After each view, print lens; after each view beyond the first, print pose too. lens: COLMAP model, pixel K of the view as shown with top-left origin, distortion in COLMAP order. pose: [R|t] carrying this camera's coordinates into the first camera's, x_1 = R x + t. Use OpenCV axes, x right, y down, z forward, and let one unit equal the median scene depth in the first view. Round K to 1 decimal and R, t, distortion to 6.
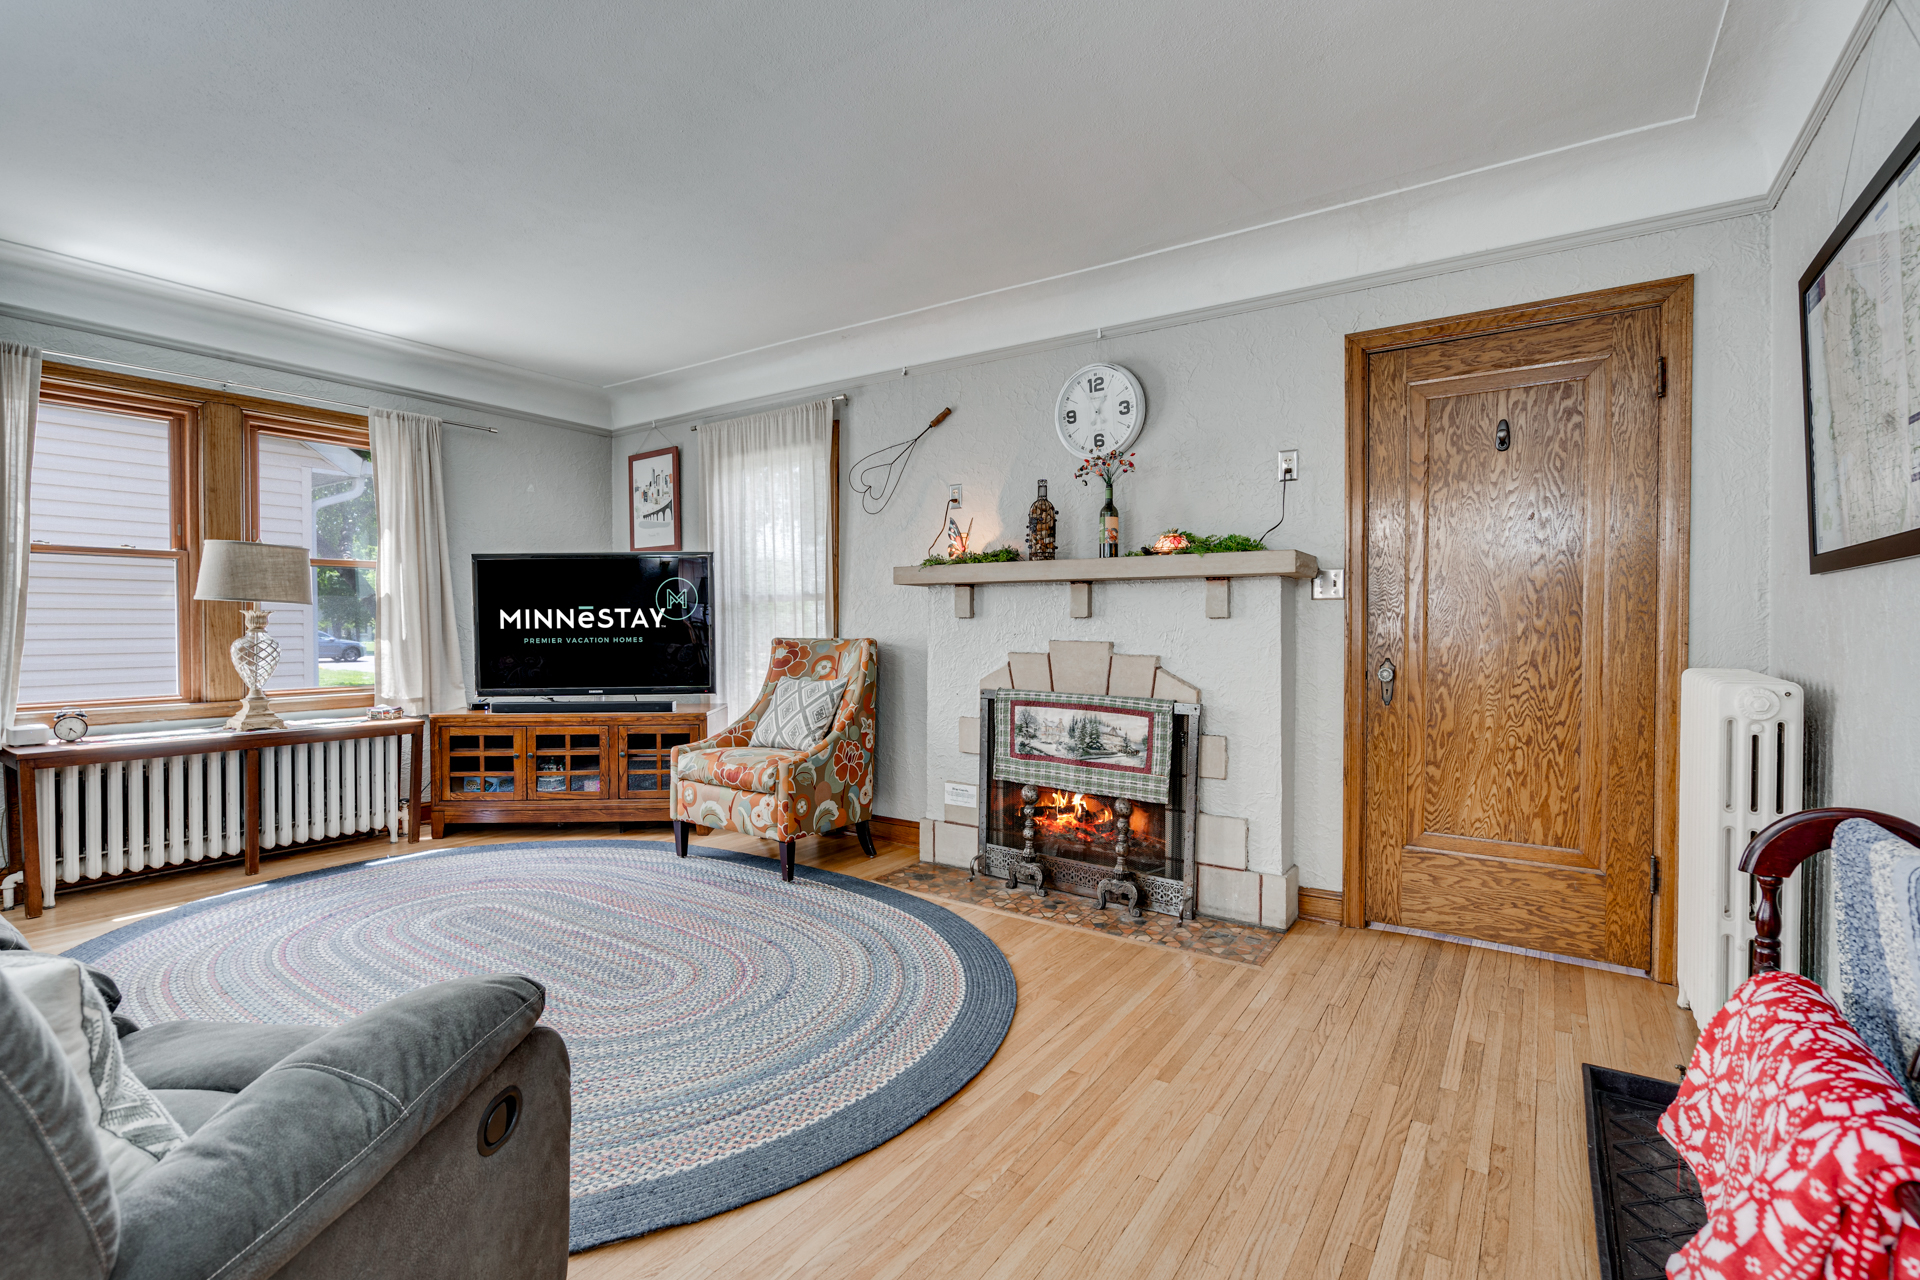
lens RADIAL K [[887.0, 0, 953.4], [0, 887.0, 636.9], [0, 0, 1]] dist [0.014591, 0.001310]
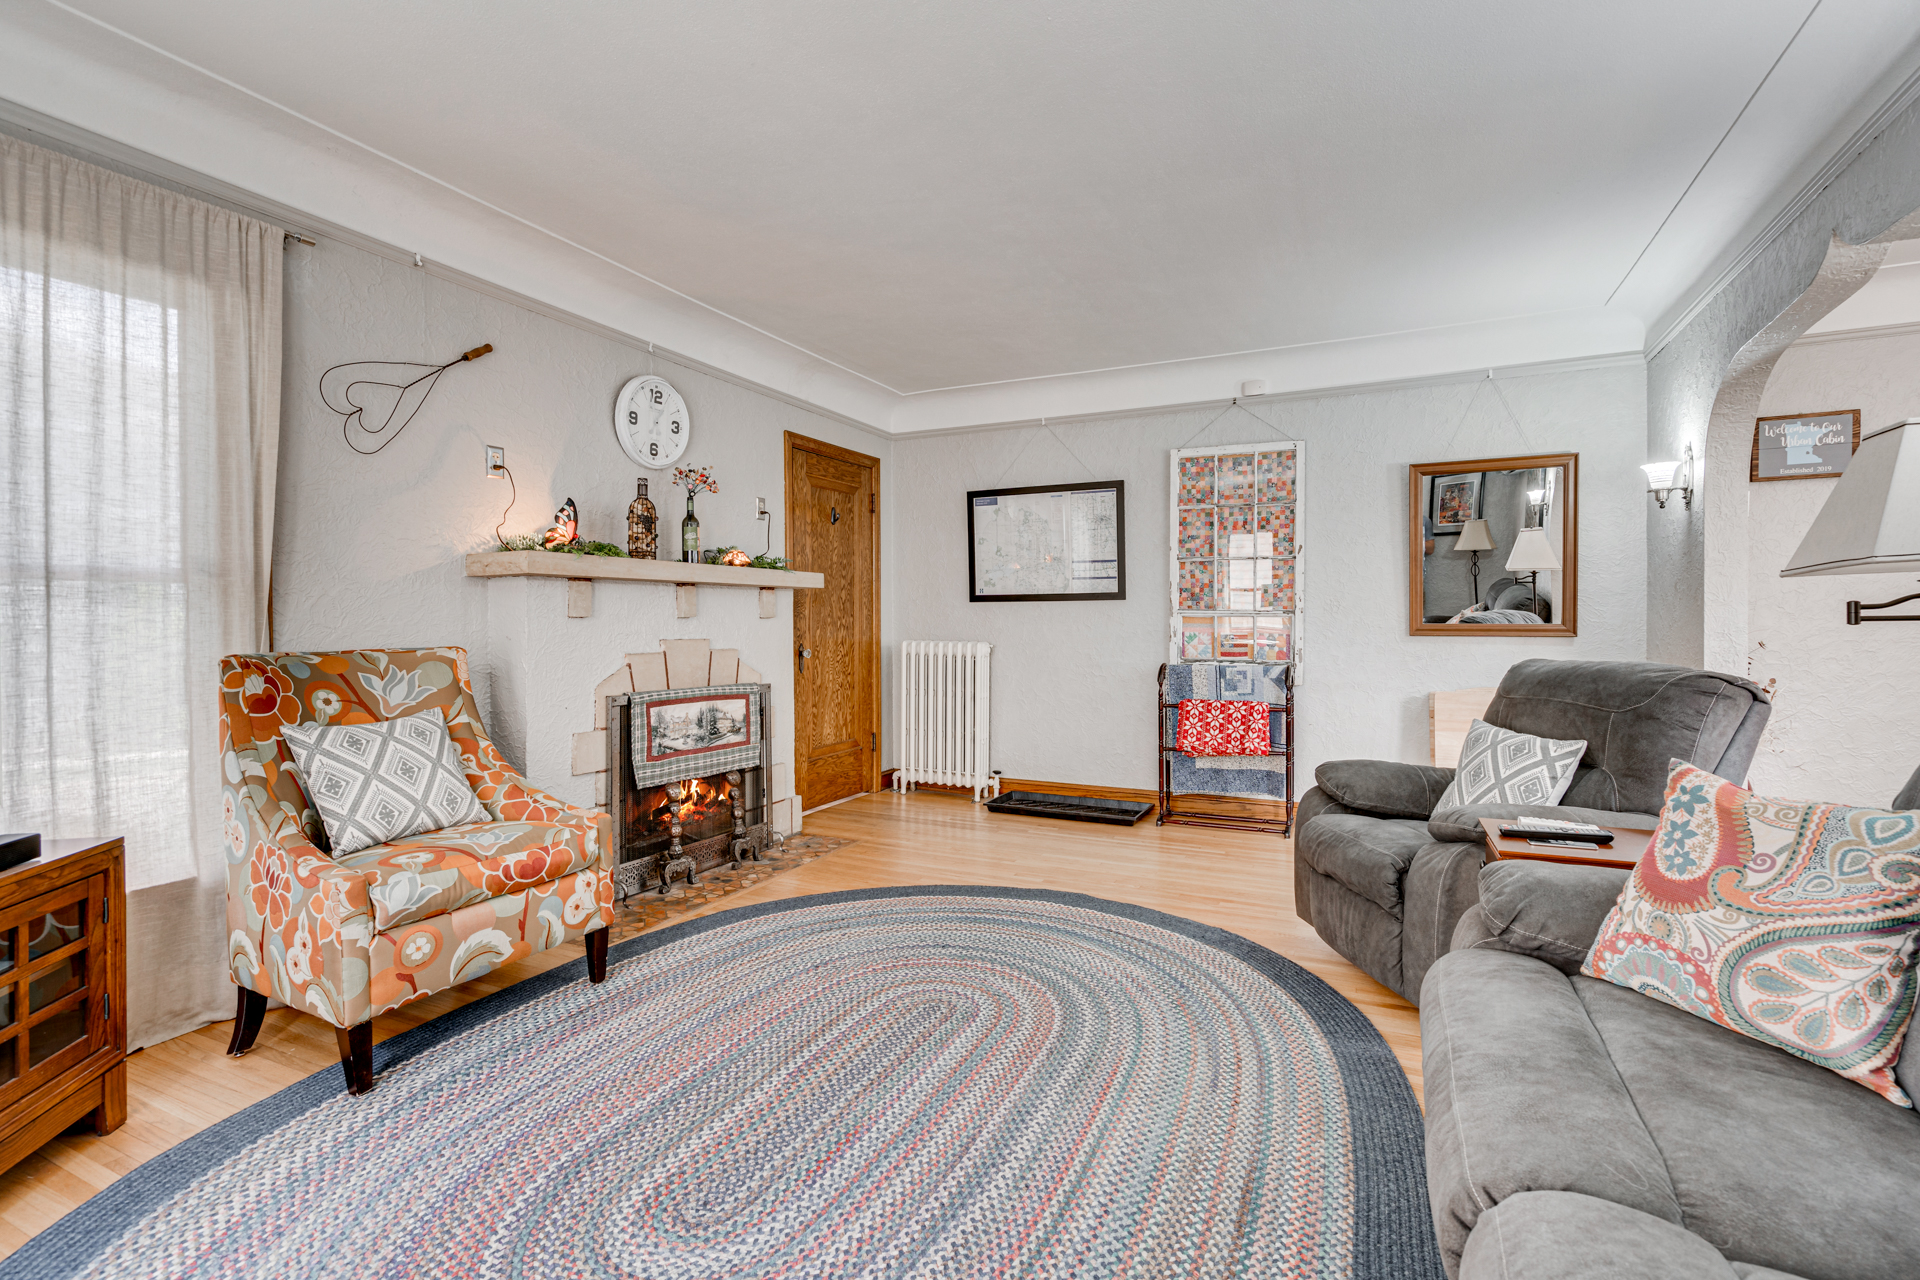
lens RADIAL K [[887.0, 0, 950.8], [0, 887.0, 635.3], [0, 0, 1]] dist [0.014591, 0.001310]
pose [[-0.153661, -0.015739, 0.987998, -0.978964], [0.022936, 0.999547, 0.019490, -0.013627], [-0.987857, 0.025656, -0.153230, 0.858512]]
